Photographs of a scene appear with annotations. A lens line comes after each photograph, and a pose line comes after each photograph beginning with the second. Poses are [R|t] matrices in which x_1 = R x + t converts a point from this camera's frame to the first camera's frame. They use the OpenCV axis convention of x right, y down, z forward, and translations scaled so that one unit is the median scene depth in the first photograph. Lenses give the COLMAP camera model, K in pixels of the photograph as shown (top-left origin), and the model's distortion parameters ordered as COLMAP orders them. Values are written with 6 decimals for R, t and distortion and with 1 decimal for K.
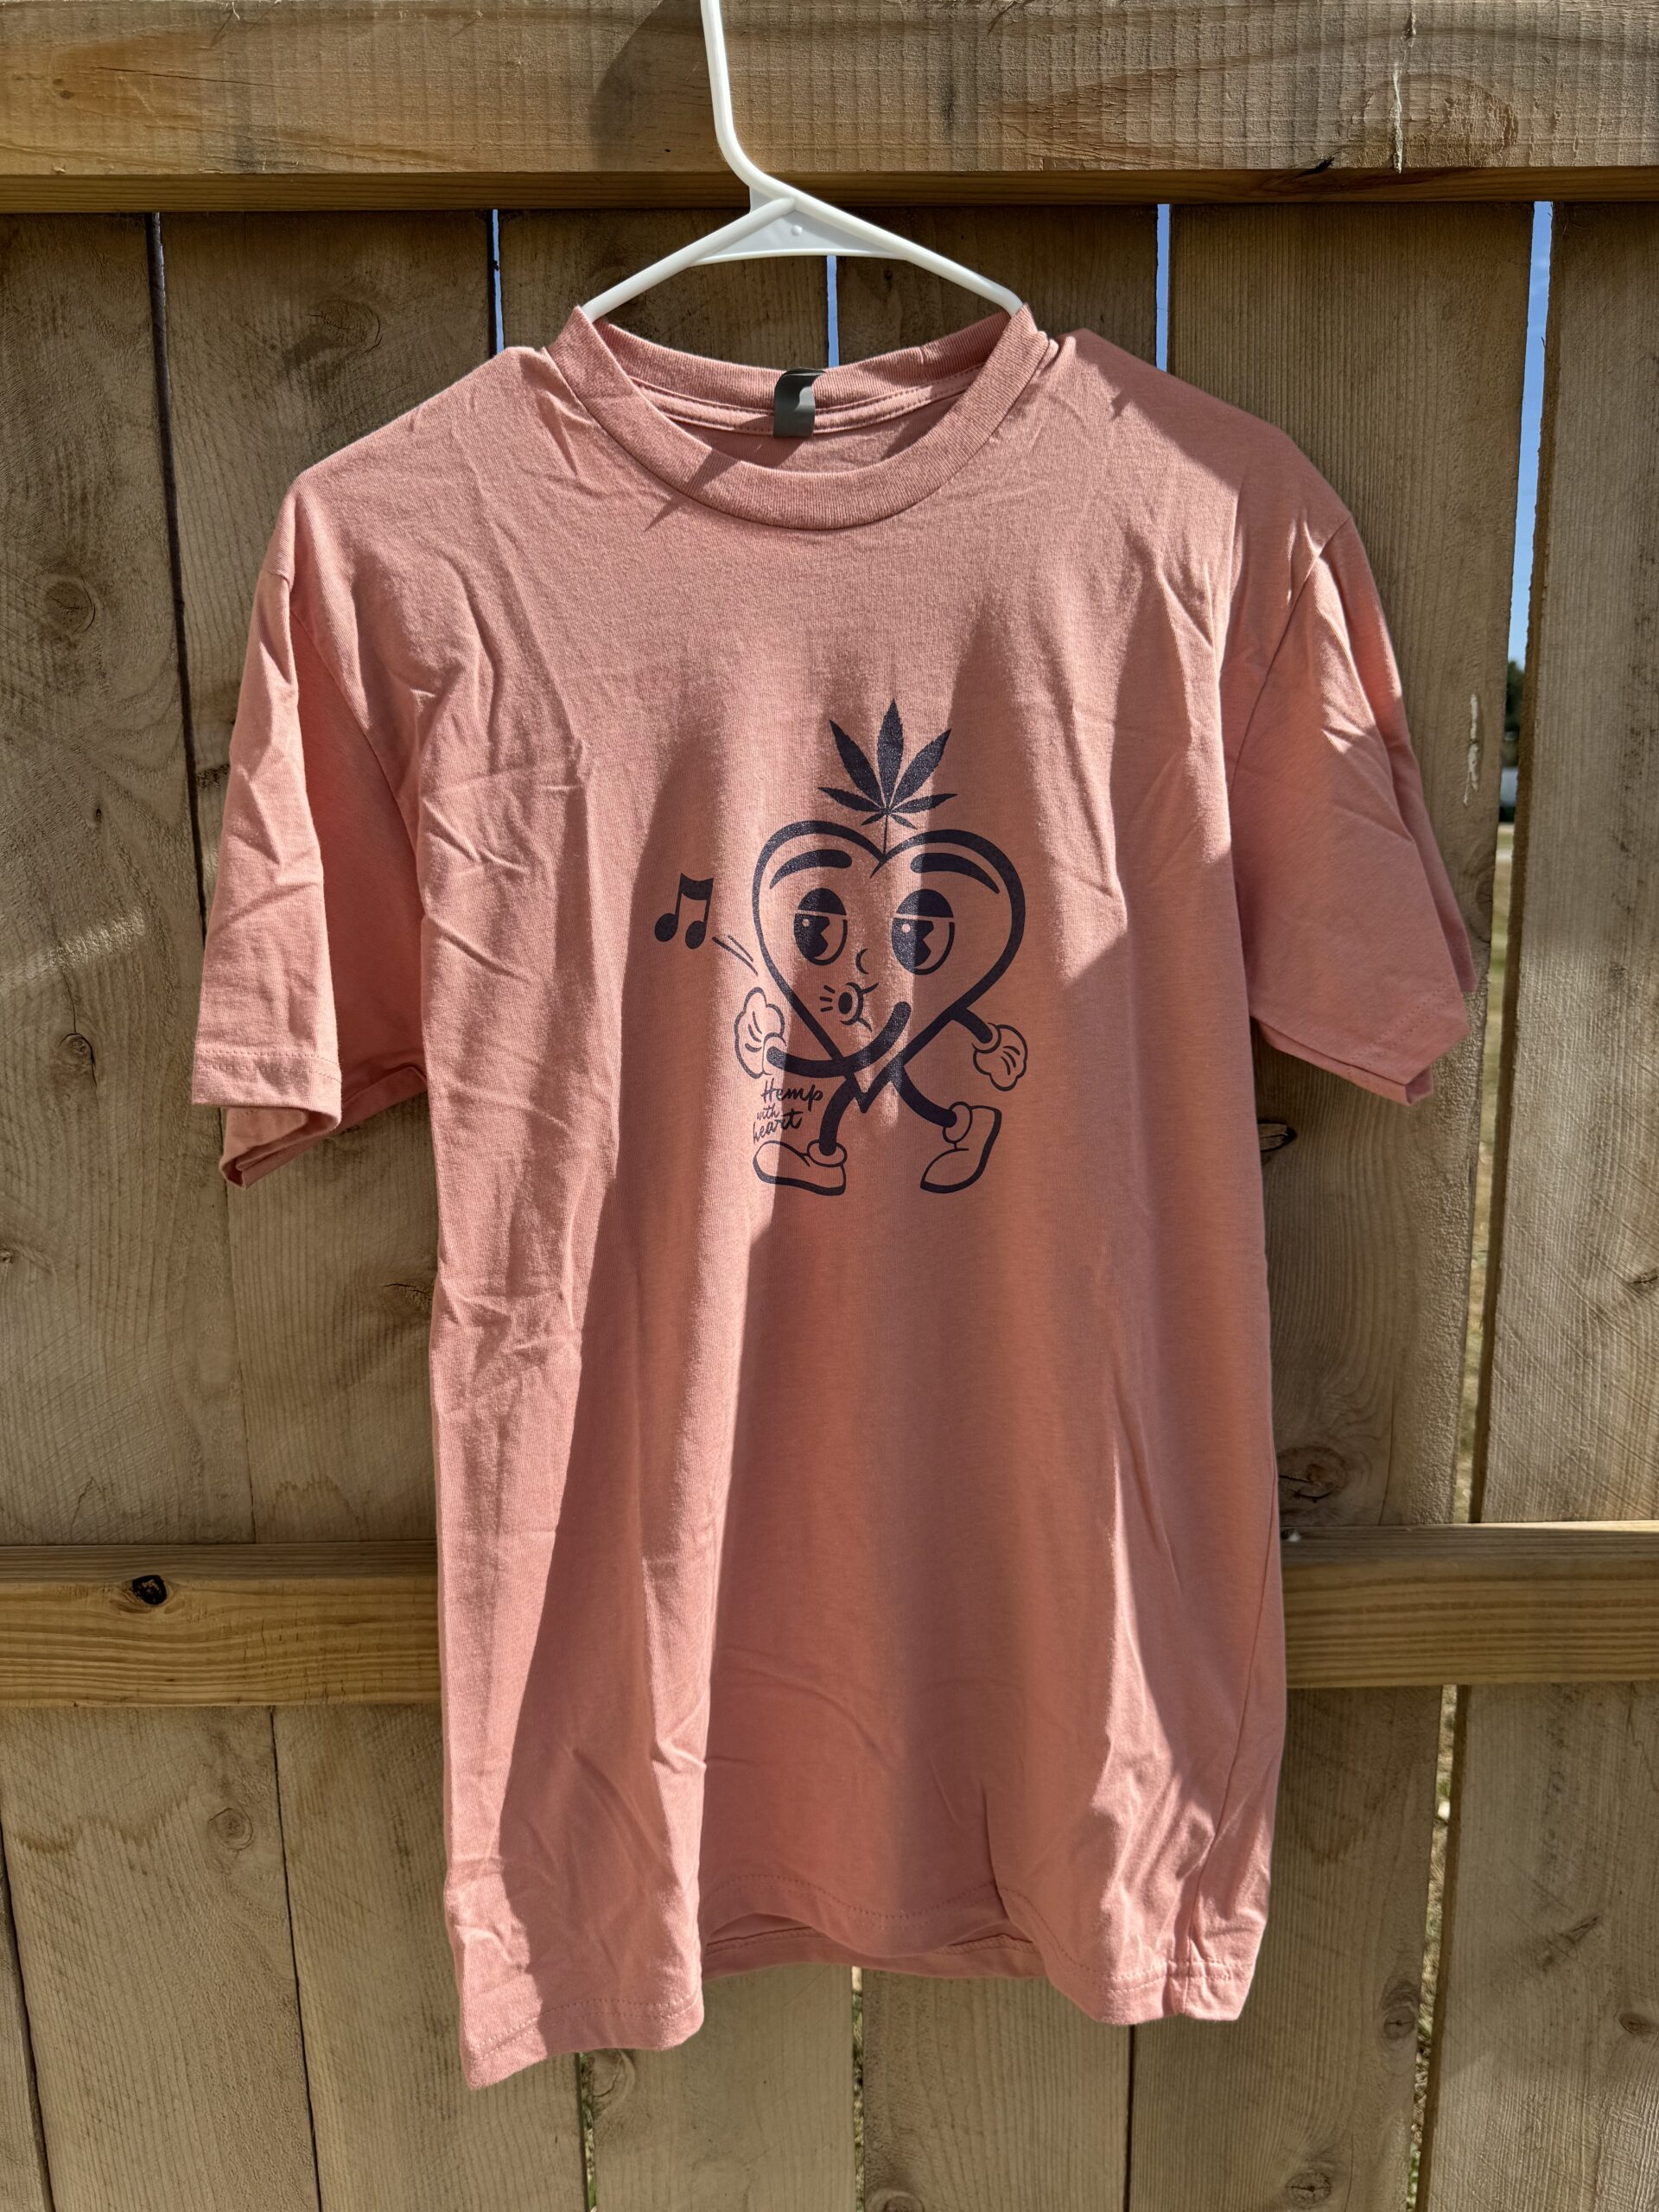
lens RADIAL K [[1670.9, 0, 823.6], [0, 1670.9, 1105.6], [0, 0, 1]] dist [-0.013450, 0.000484]
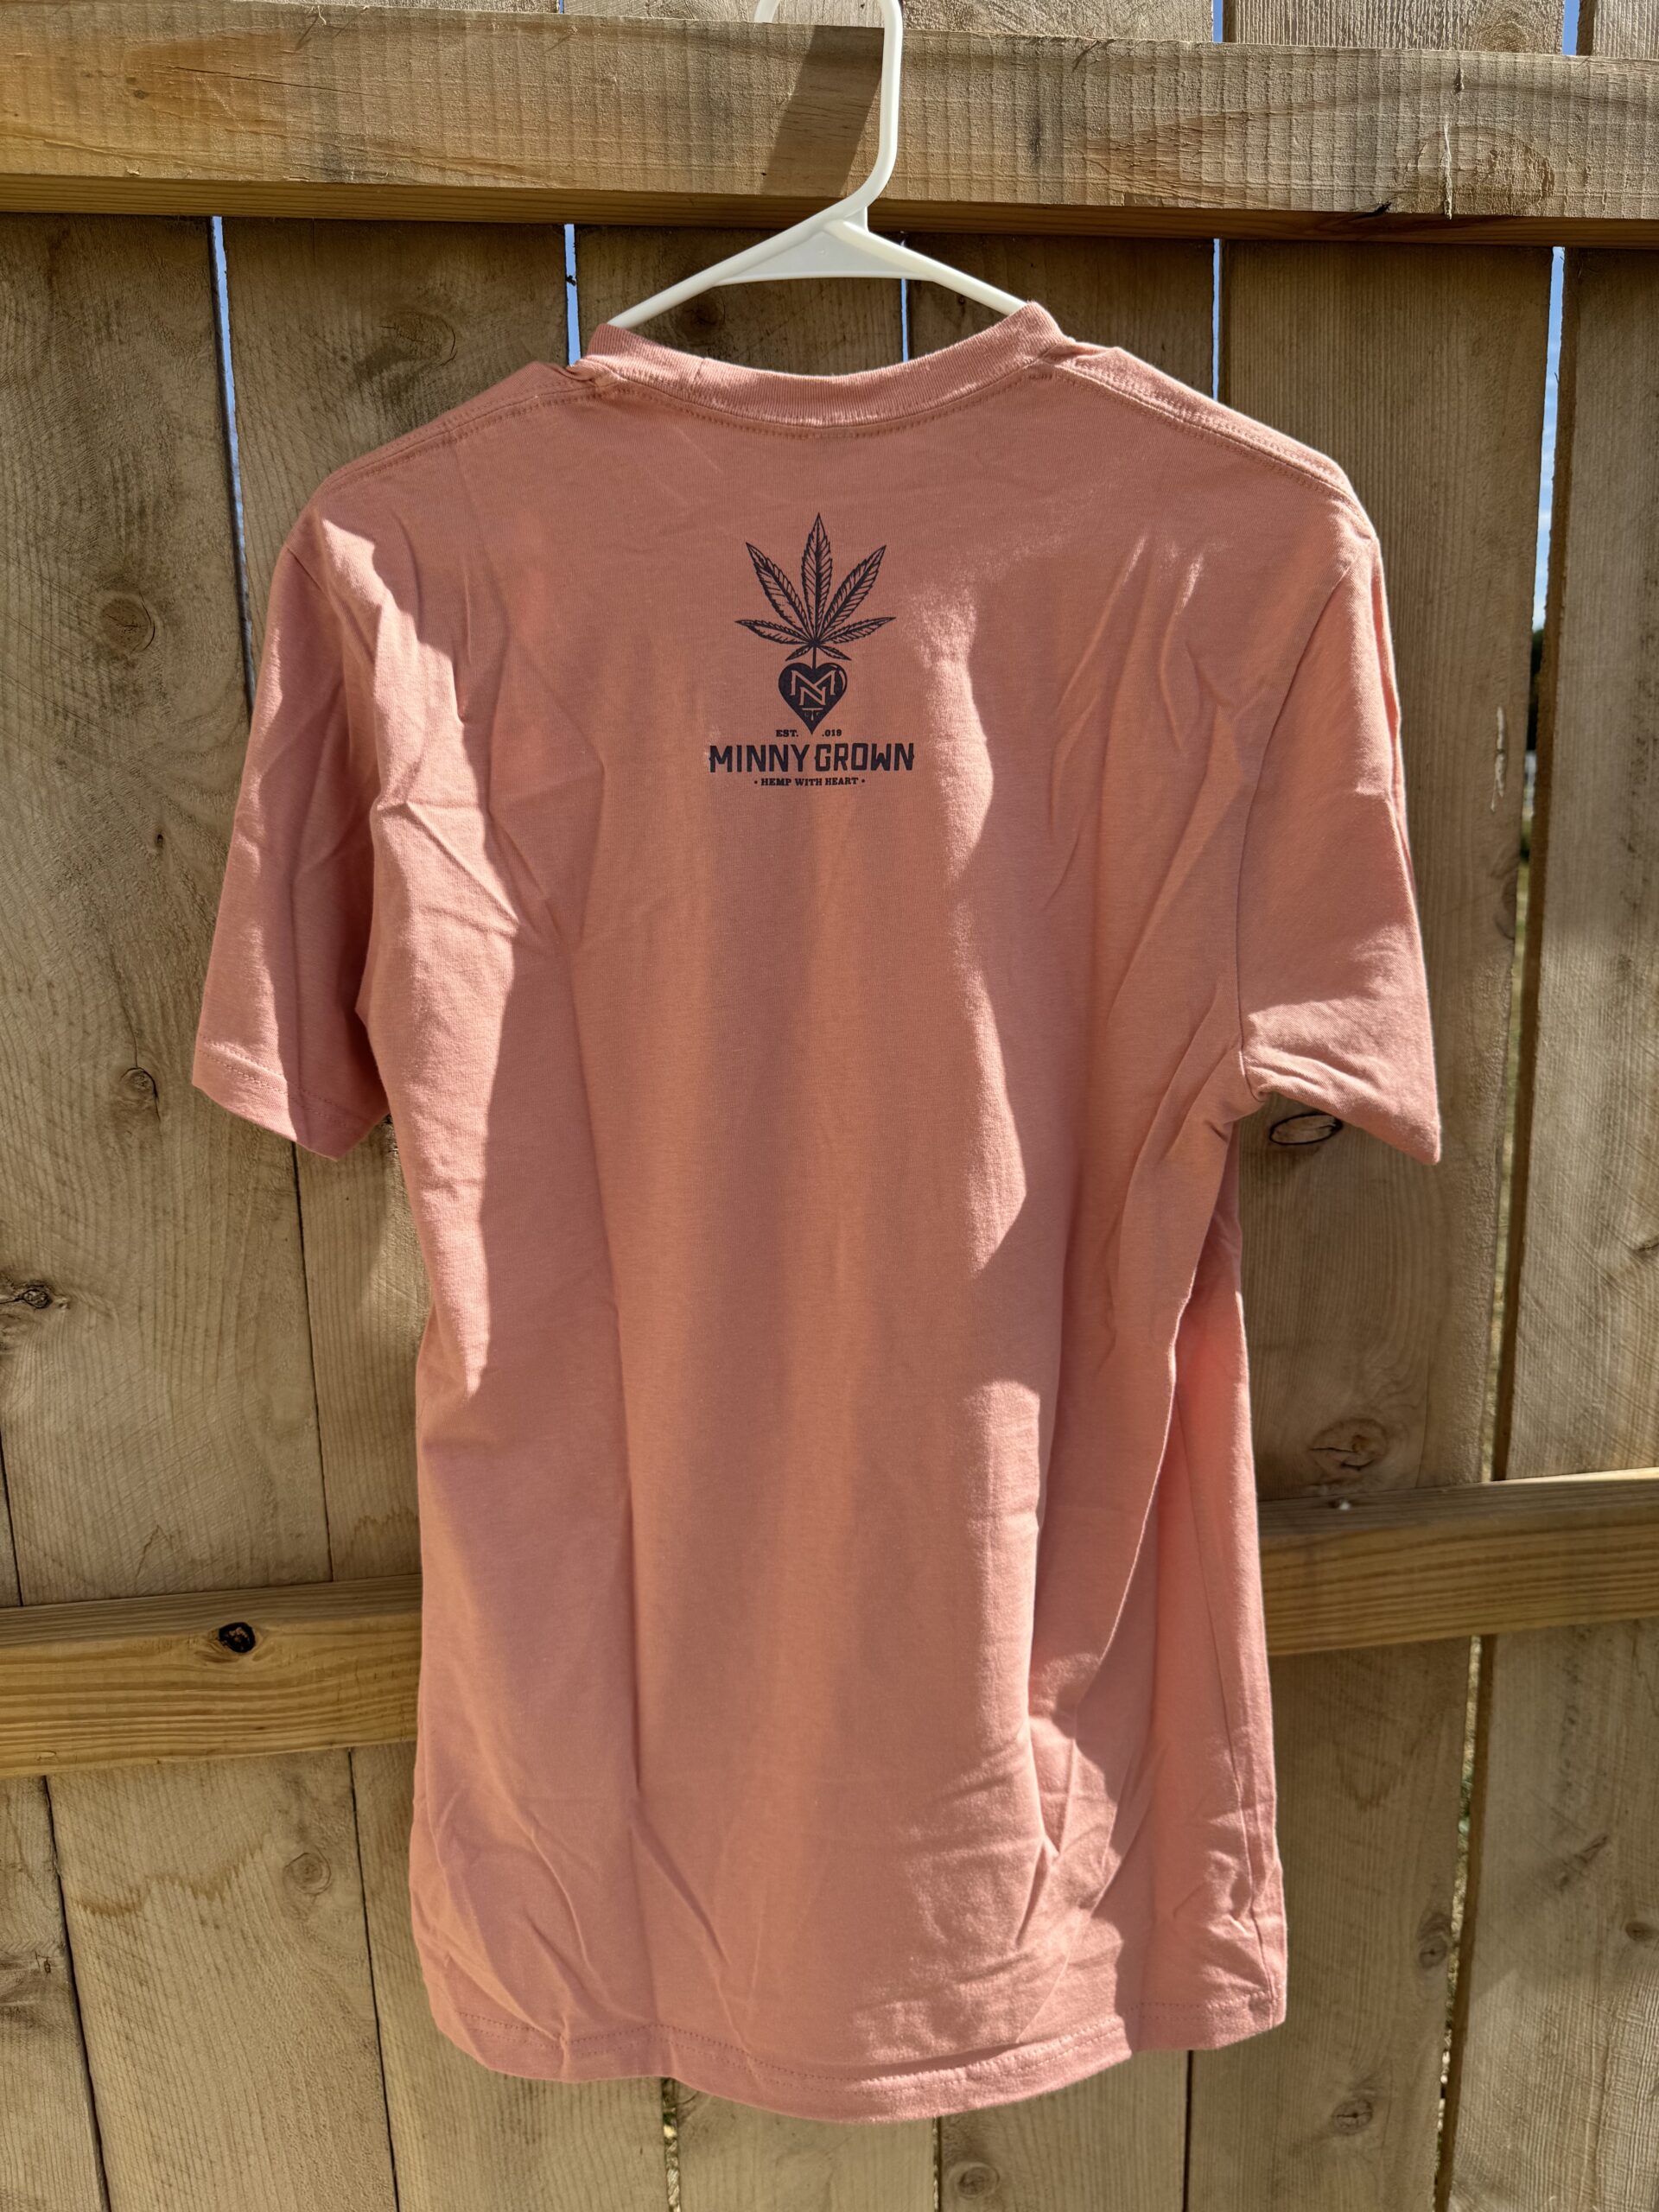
lens RADIAL K [[1670.9, 0, 836.3], [0, 1670.9, 1099.5], [0, 0, 1]] dist [-0.013450, 0.000484]
pose [[0.991402, -0.035182, 0.126037, -0.182360], [0.033953, 0.999353, 0.011891, -0.024366], [-0.126373, -0.007510, 0.991954, -0.005800]]
